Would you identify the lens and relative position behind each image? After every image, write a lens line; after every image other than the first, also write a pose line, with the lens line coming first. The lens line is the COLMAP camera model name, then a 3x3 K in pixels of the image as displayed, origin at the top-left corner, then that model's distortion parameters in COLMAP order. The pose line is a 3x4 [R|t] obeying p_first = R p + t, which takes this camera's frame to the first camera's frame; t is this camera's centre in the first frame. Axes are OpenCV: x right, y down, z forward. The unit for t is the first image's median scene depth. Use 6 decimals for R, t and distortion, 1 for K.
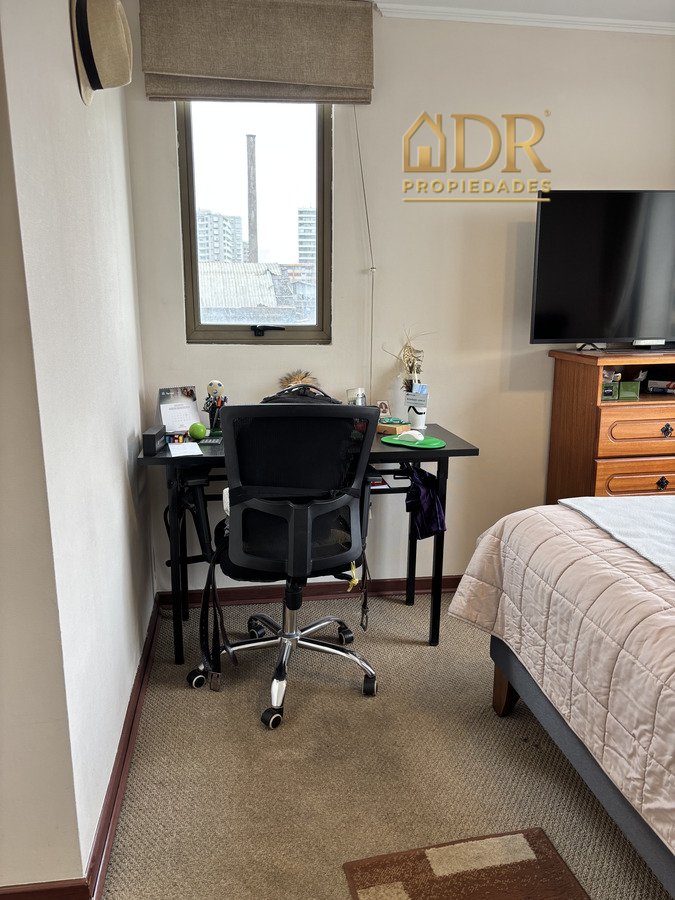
lens RADIAL K [[679.9, 0, 333.0], [0, 679.9, 455.0], [0, 0, 1]] dist [0.046956, -0.051420]
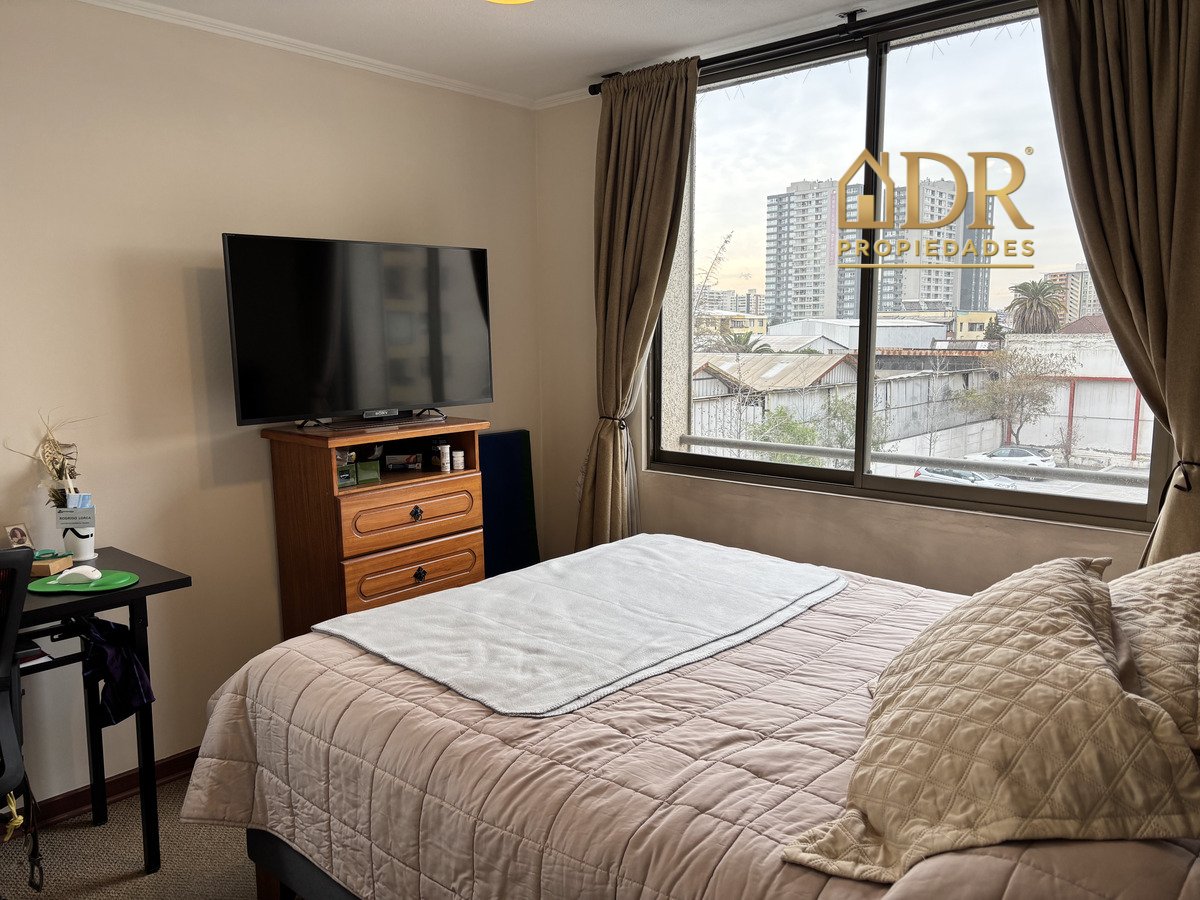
lens RADIAL K [[906.6, 0, 616.0], [0, 906.6, 448.3], [0, 0, 1]] dist [0.046956, -0.051420]
pose [[0.757833, -0.092952, 0.645793, -0.056428], [0.149953, 0.988117, -0.033744, -0.041390], [-0.634983, 0.122410, 0.762766, -0.049325]]
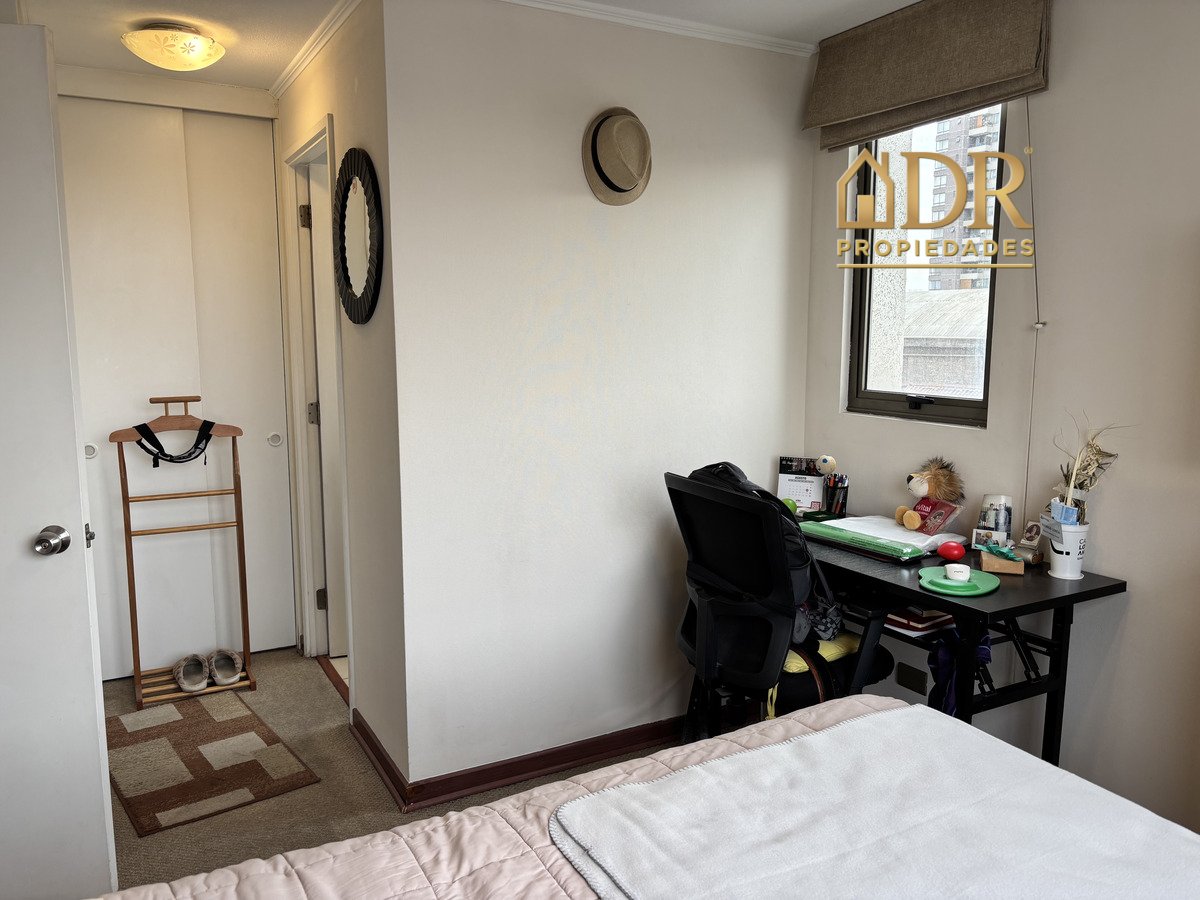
lens RADIAL K [[906.6, 0, 601.9], [0, 906.6, 451.4], [0, 0, 1]] dist [0.046956, -0.051420]
pose [[0.357096, 0.122110, -0.926052, 0.801110], [-0.204661, 0.977556, 0.049982, -0.116474], [0.911371, 0.171678, 0.374072, 0.320812]]
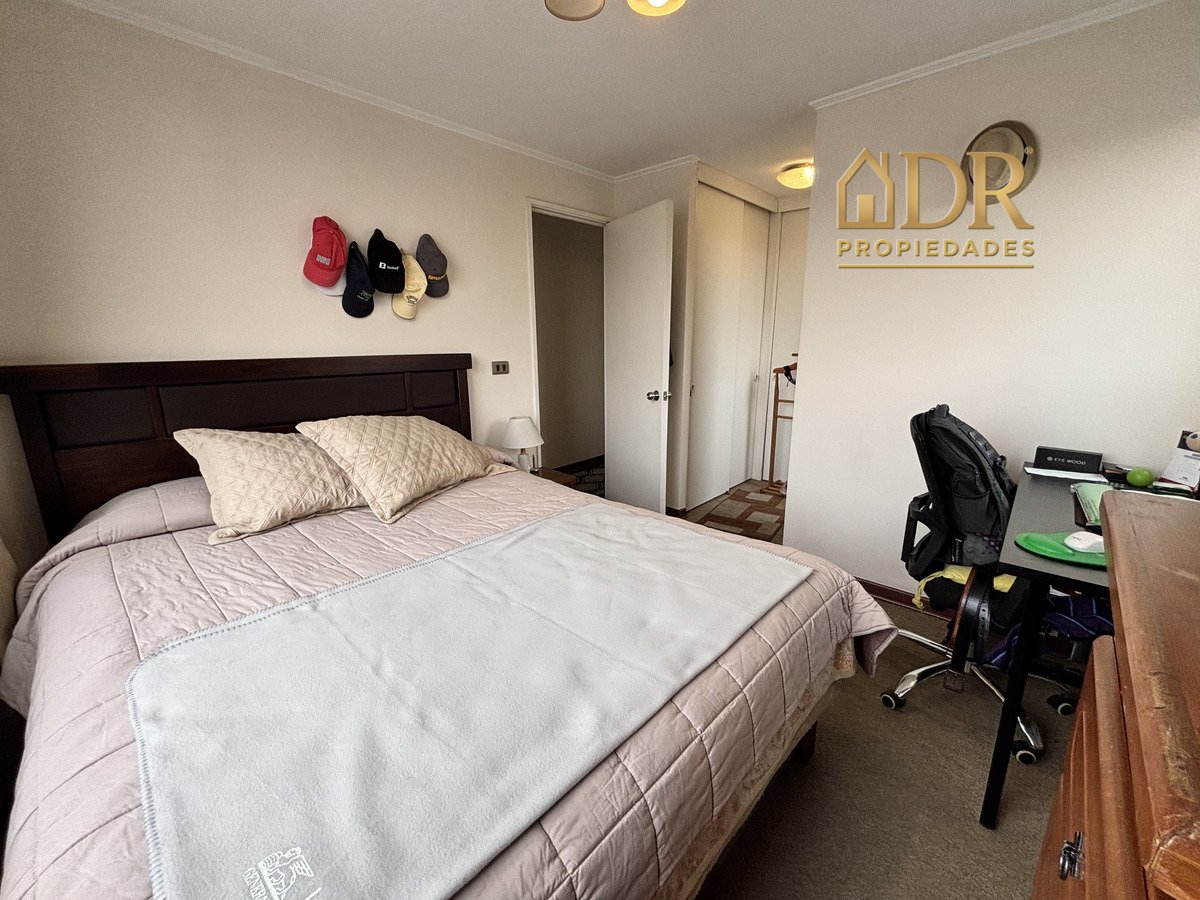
lens RADIAL K [[481.9, 0, 599.4], [0, 481.9, 447.9], [0, 0, 1]] dist [0.003372, 0.000062]
pose [[-0.781292, 0.141792, -0.607846, 0.728046], [-0.132813, 0.913787, 0.383868, -0.218944], [0.609871, 0.380643, -0.695103, 0.991638]]
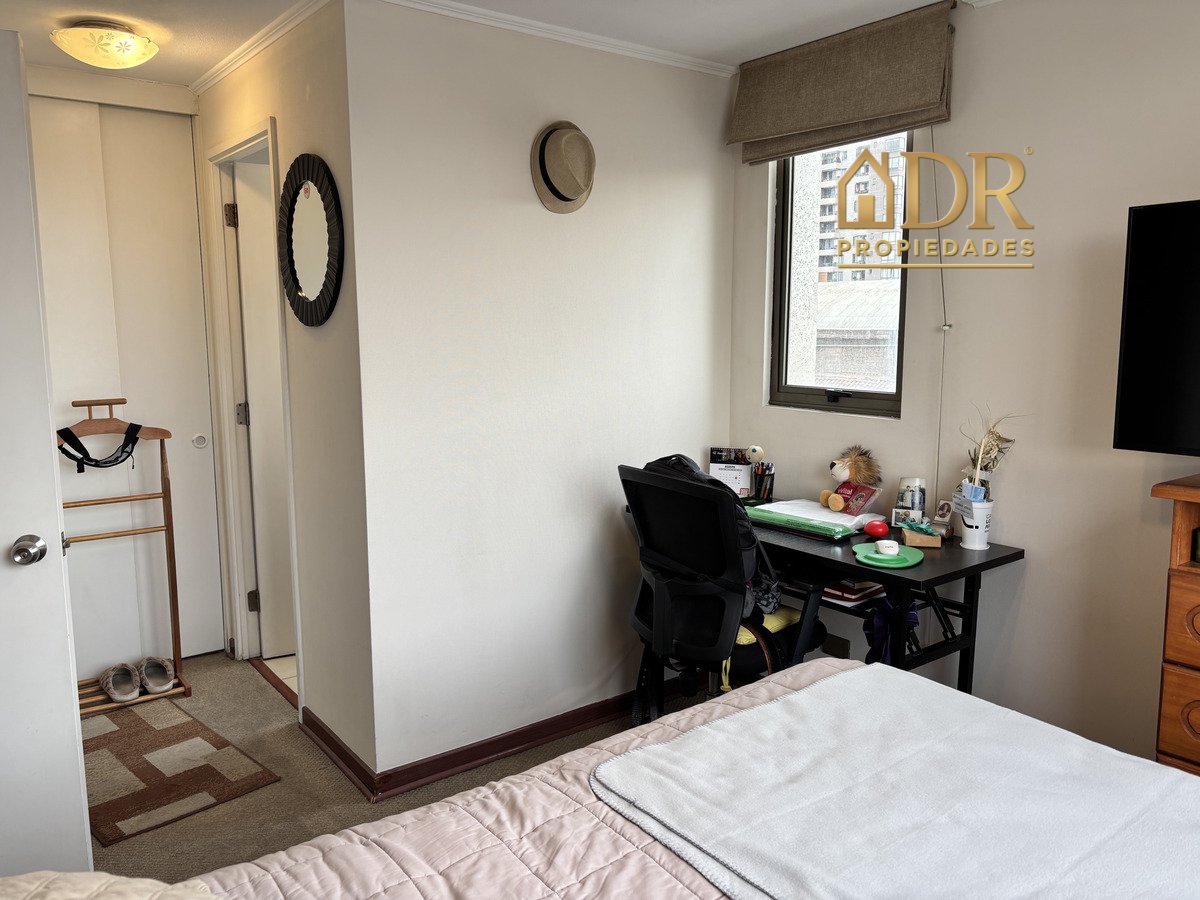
lens RADIAL K [[906.6, 0, 606.4], [0, 906.6, 442.1], [0, 0, 1]] dist [0.046956, -0.051420]
pose [[0.489201, 0.112766, -0.864851, 0.817629], [-0.188698, 0.981805, 0.021278, -0.104468], [0.851514, 0.152786, 0.501578, 0.207086]]
